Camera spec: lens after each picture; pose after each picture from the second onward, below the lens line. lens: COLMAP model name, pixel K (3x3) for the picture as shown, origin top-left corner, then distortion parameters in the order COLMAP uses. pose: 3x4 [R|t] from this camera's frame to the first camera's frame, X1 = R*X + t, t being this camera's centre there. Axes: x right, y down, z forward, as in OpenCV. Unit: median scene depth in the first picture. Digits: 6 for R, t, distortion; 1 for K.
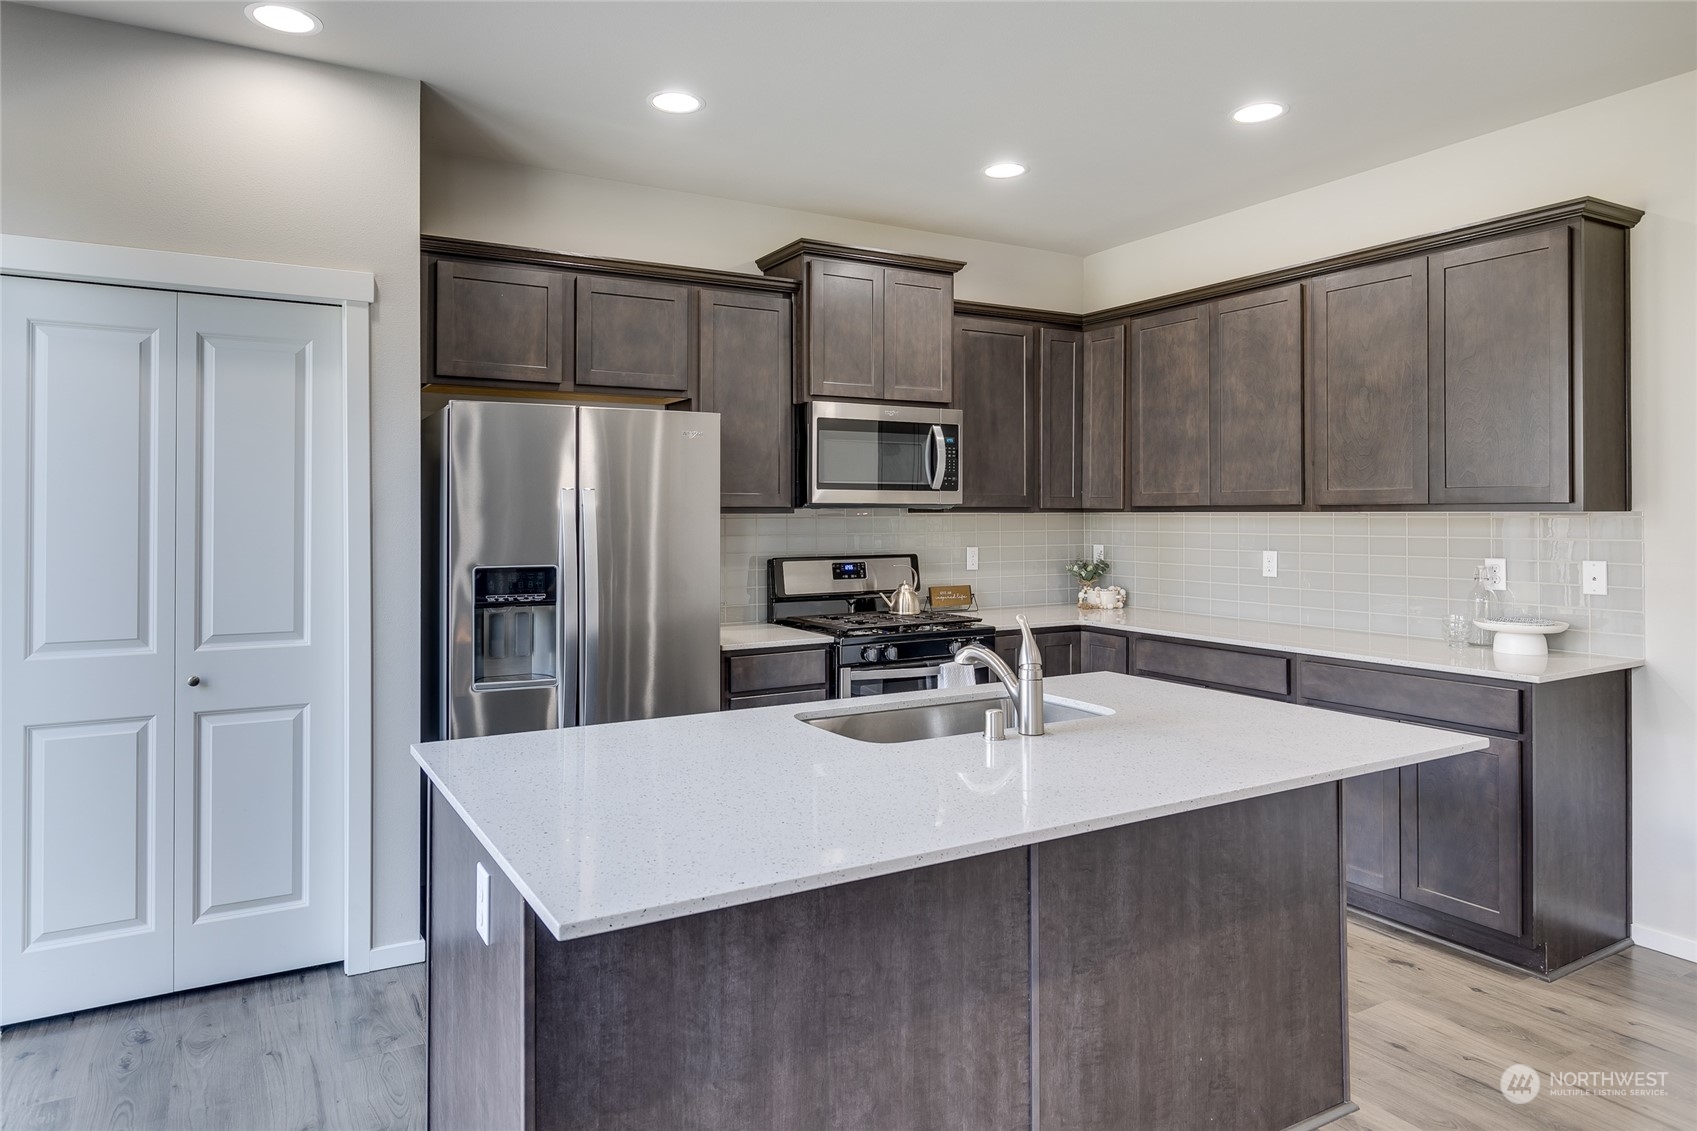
lens RADIAL K [[1028.6, 0, 812.1], [0, 1028.6, 506.9], [0, 0, 1]] dist [-0.005362, 0.000662]
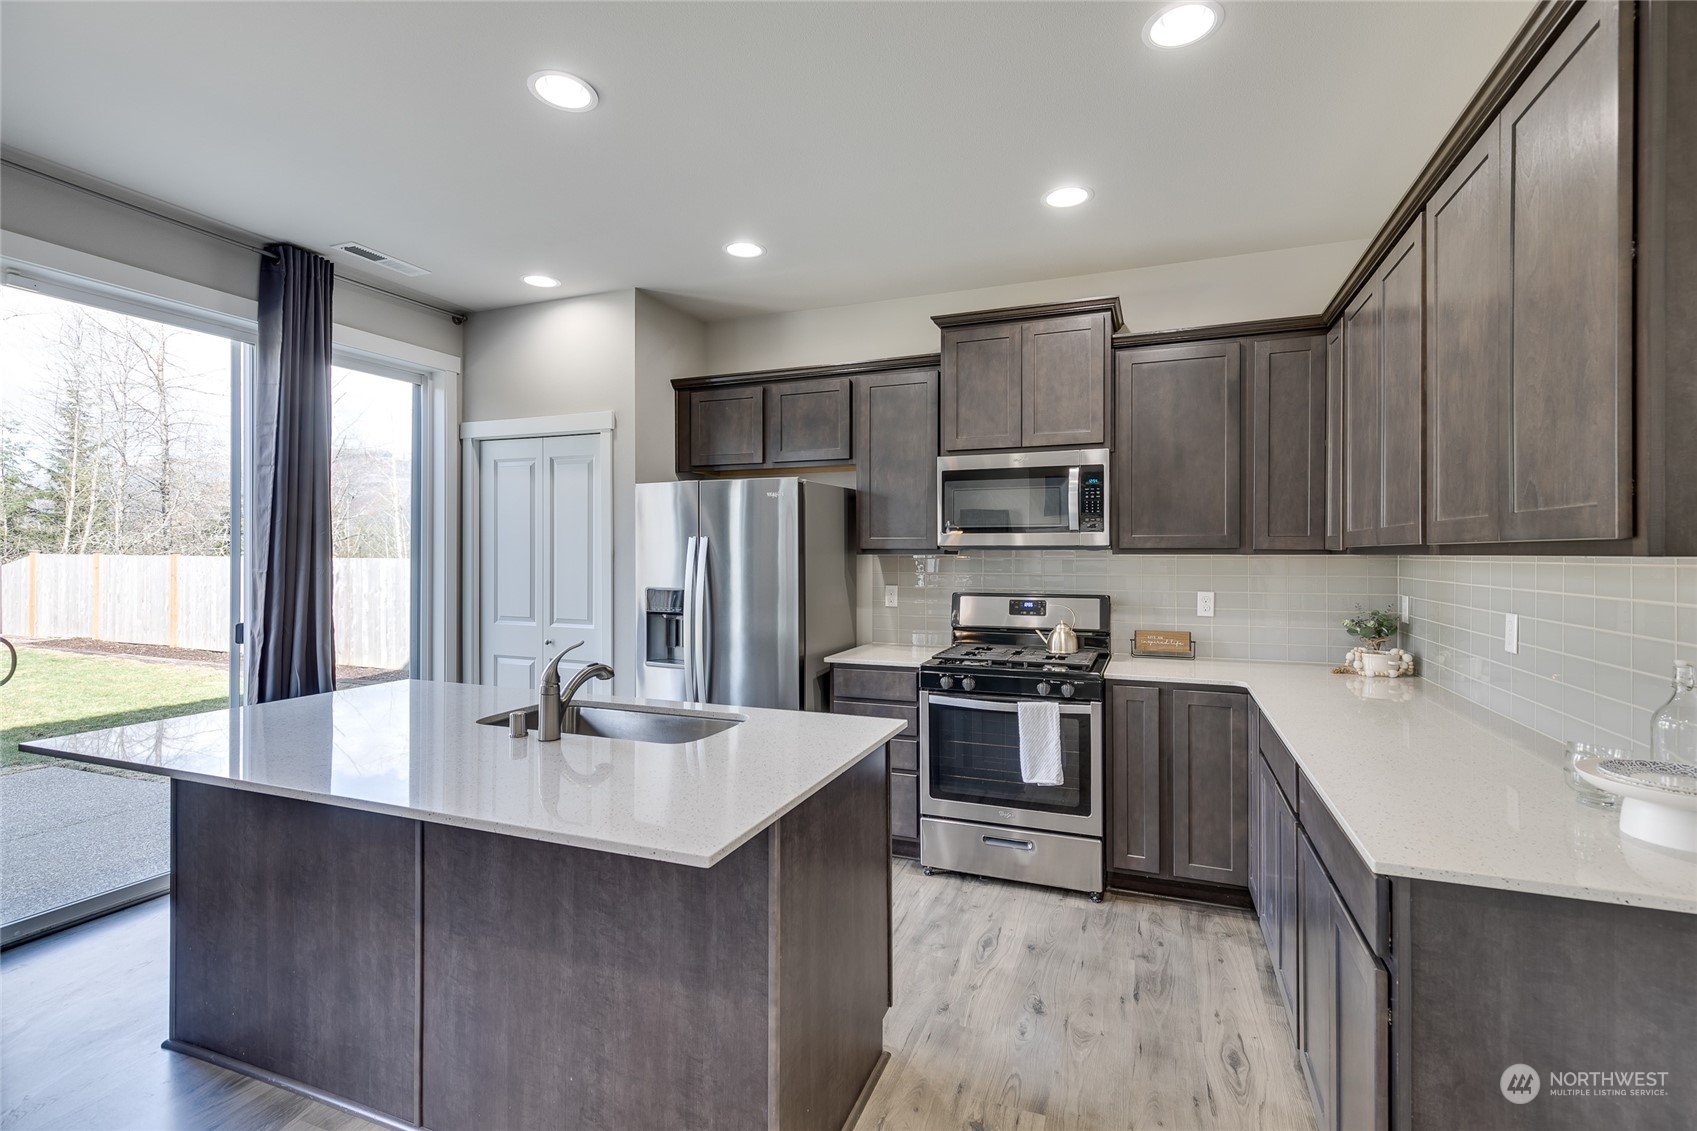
lens RADIAL K [[772.6, 0, 848.1], [0, 772.6, 557.8], [0, 0, 1]] dist [0.010753, 0.000335]
pose [[0.630339, 0.007624, -0.776282, 0.635819], [0.002539, 0.999926, 0.011883, -0.000846], [0.776316, -0.009462, 0.630273, 0.394506]]
